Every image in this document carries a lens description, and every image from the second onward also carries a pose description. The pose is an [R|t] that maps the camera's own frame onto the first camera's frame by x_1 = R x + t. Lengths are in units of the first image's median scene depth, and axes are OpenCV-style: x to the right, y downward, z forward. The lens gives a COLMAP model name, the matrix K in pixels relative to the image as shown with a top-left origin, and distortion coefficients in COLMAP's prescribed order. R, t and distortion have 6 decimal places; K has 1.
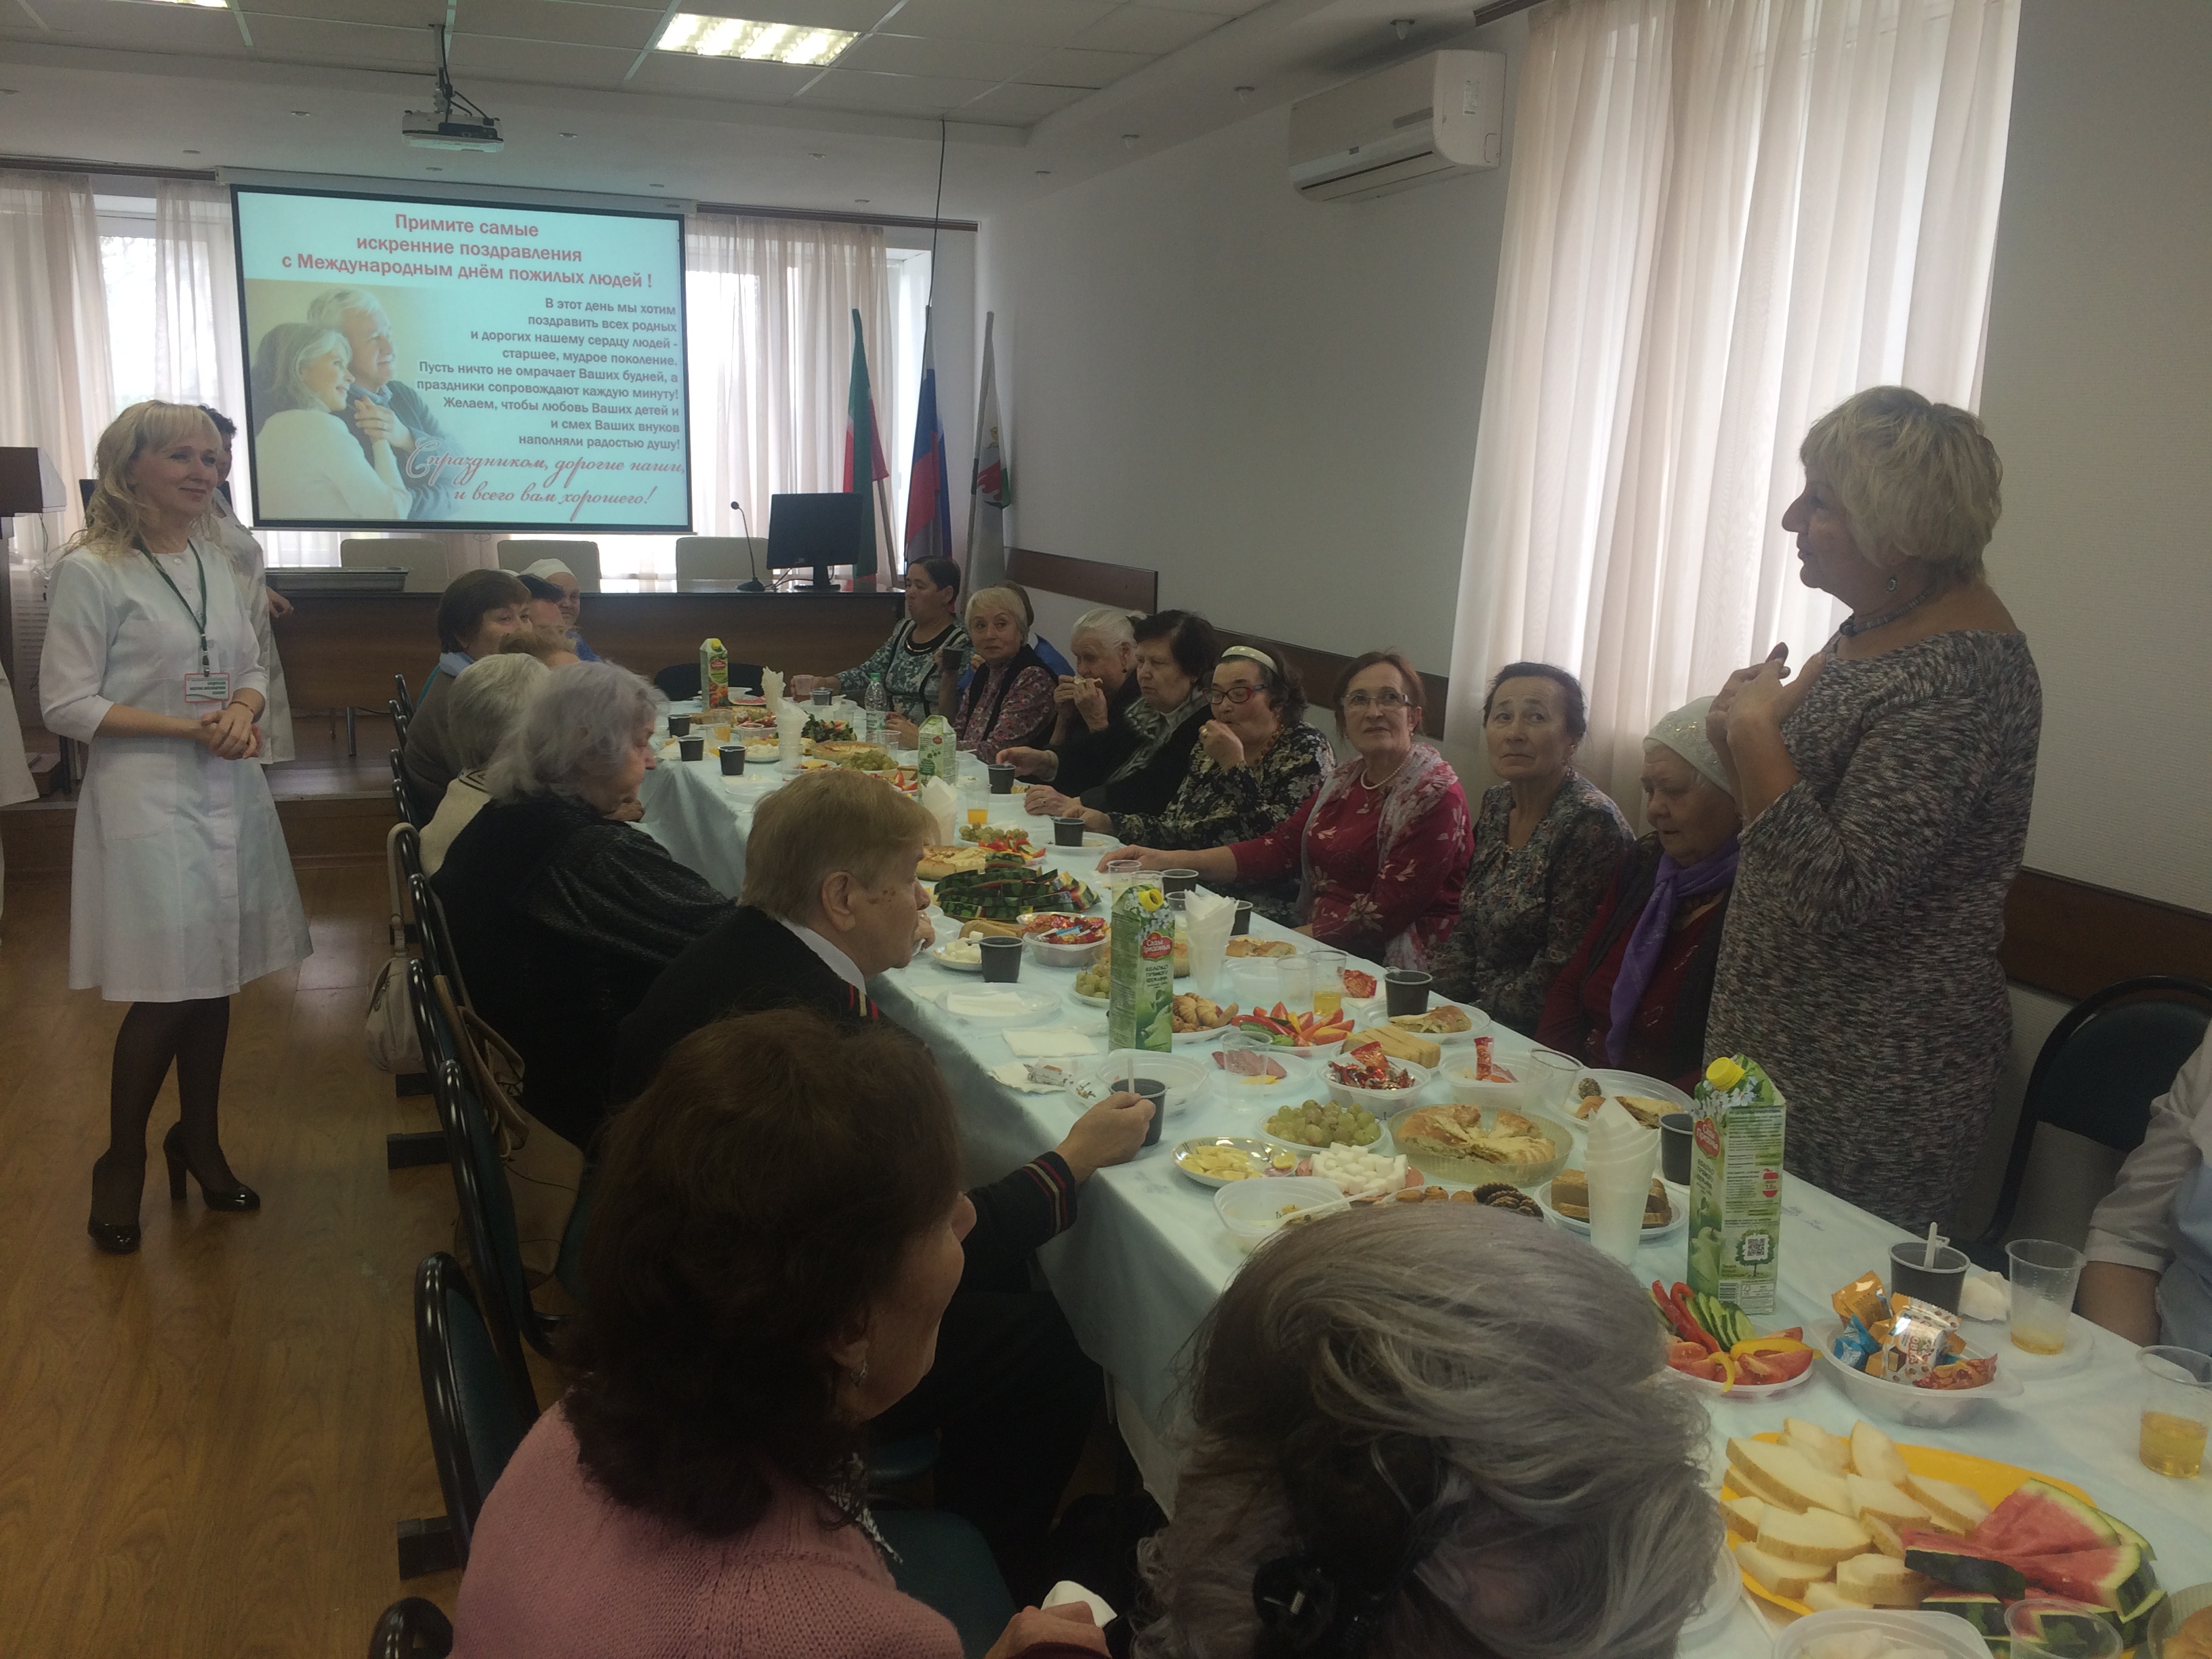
lens RADIAL K [[1884.9, 0, 1092.1], [0, 1884.9, 810.5], [0, 0, 1]] dist [0.066480, -0.099373]
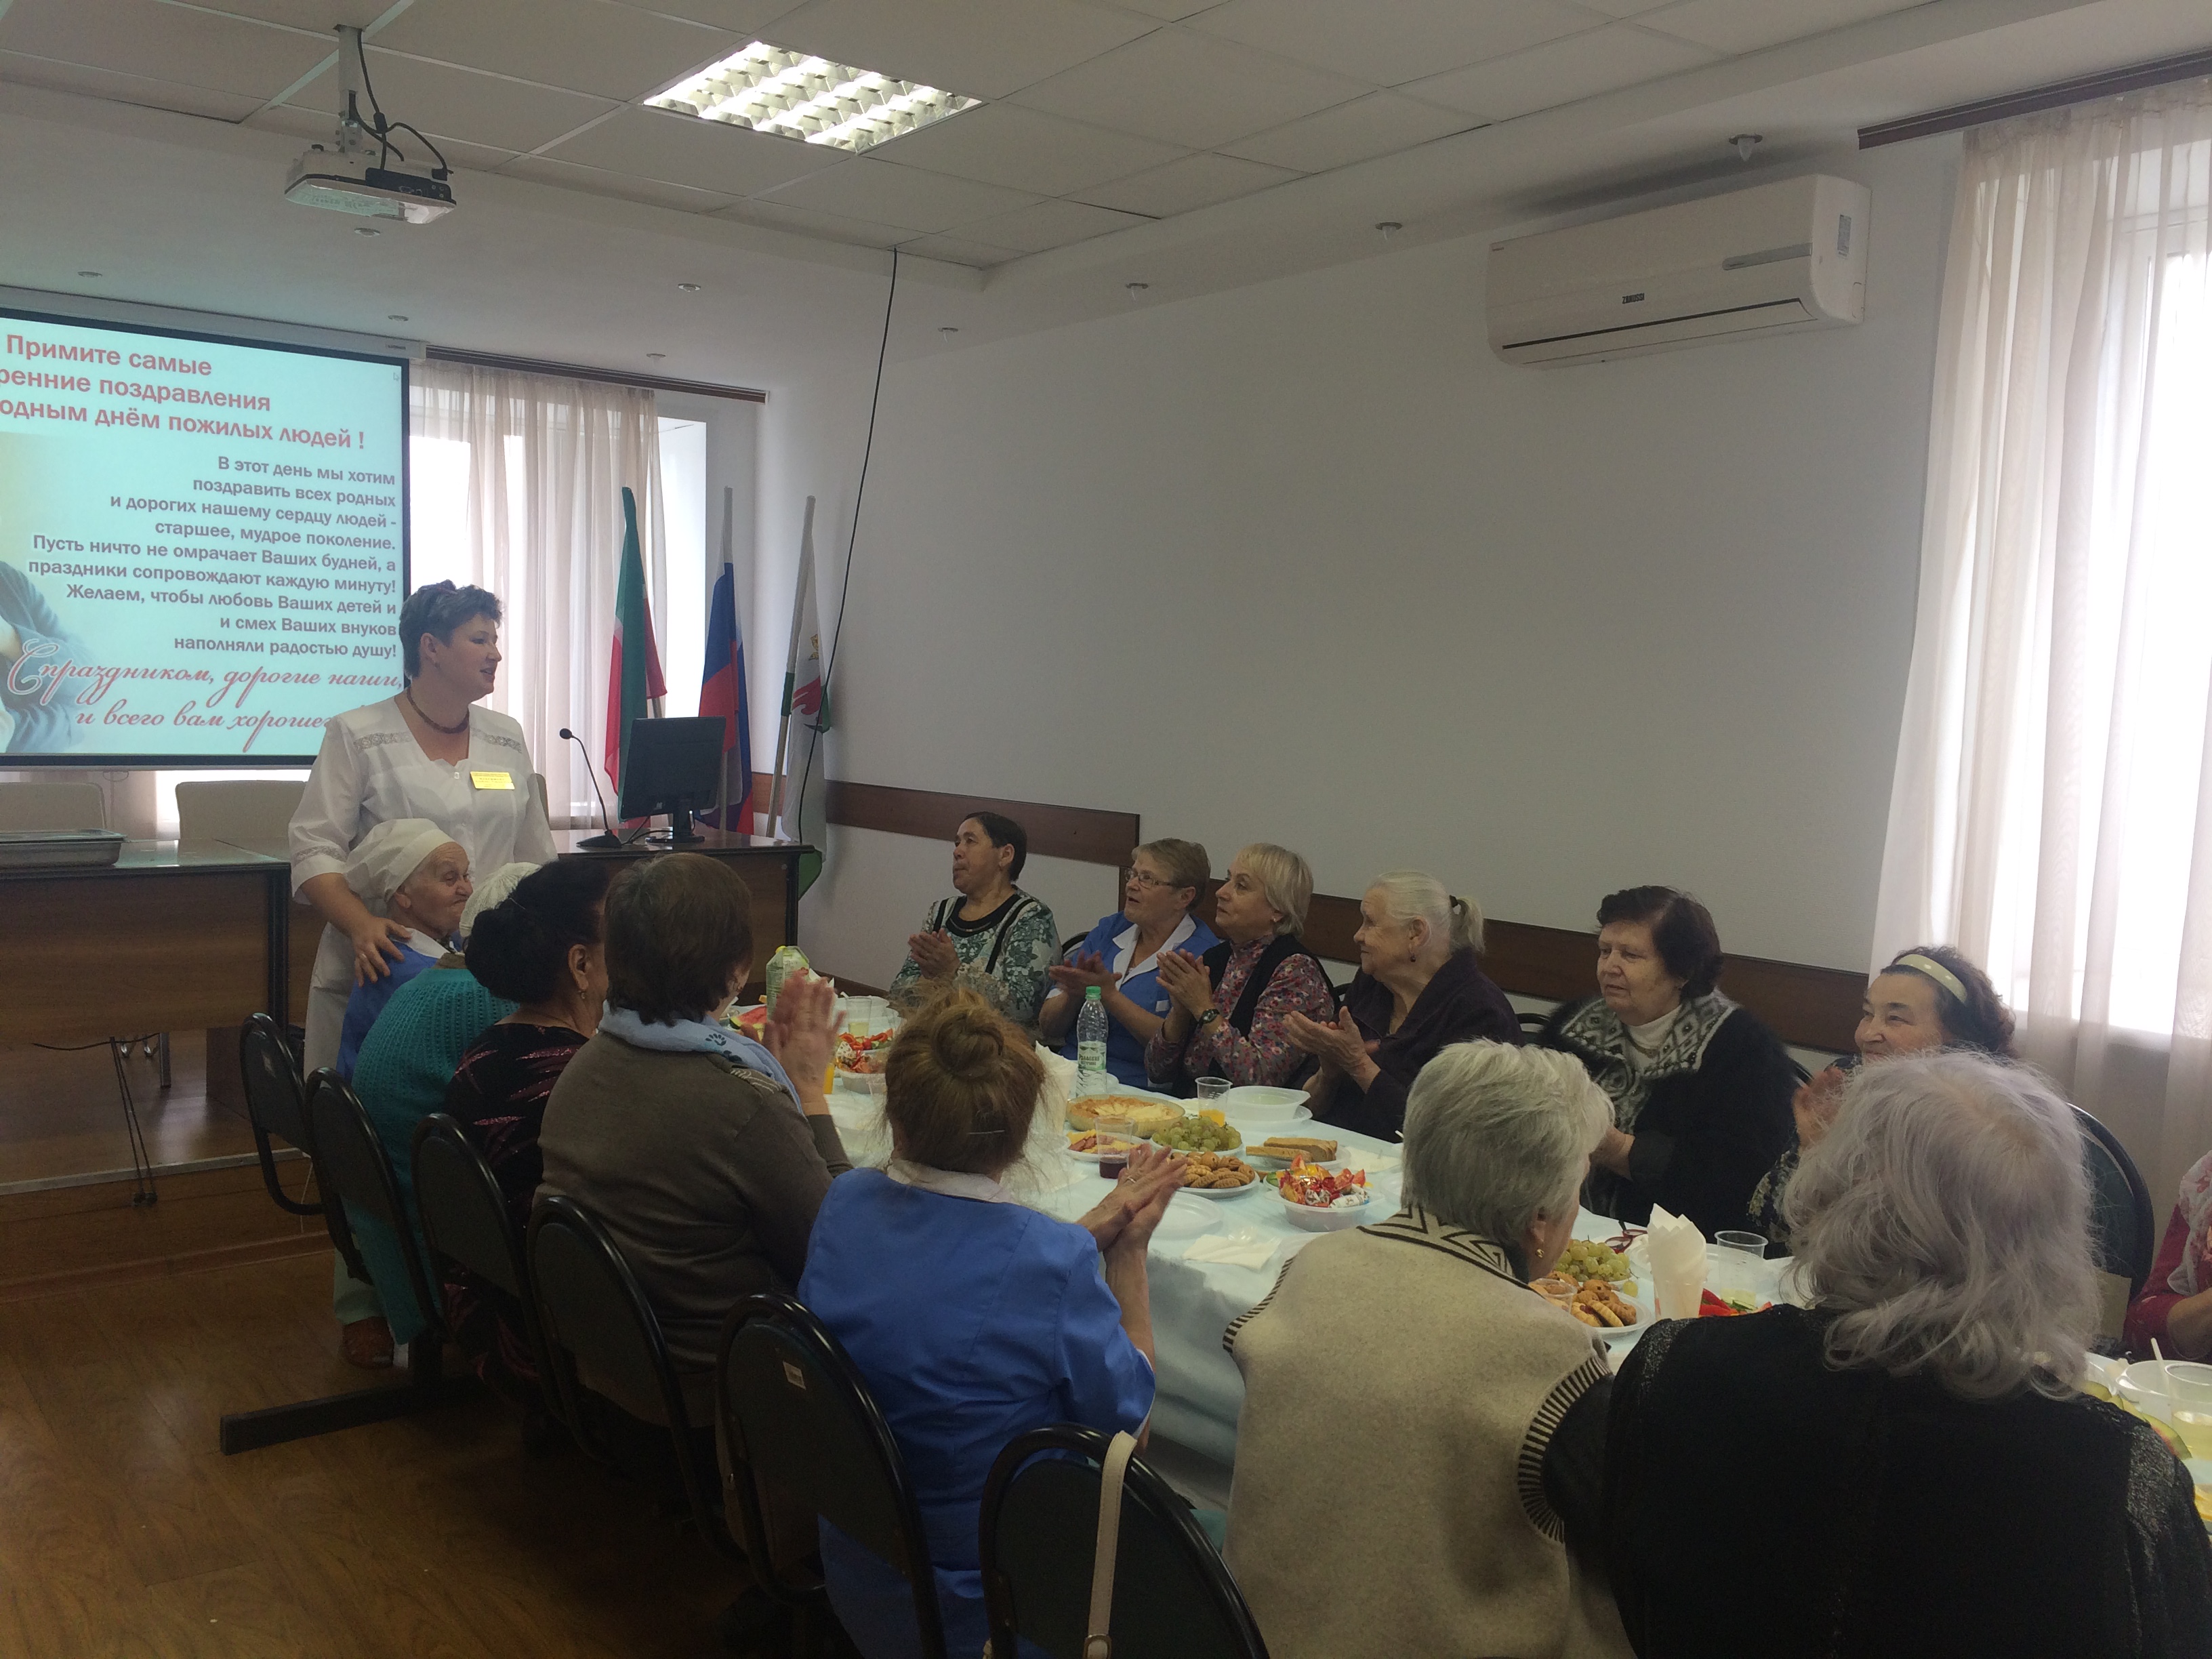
lens RADIAL K [[1884.9, 0, 1111.6], [0, 1884.9, 814.7], [0, 0, 1]] dist [0.066480, -0.099373]
pose [[0.948242, -0.017233, 0.317081, -0.193404], [0.051758, 0.993561, -0.100783, -0.036750], [-0.313303, 0.111978, 0.943028, 0.201229]]
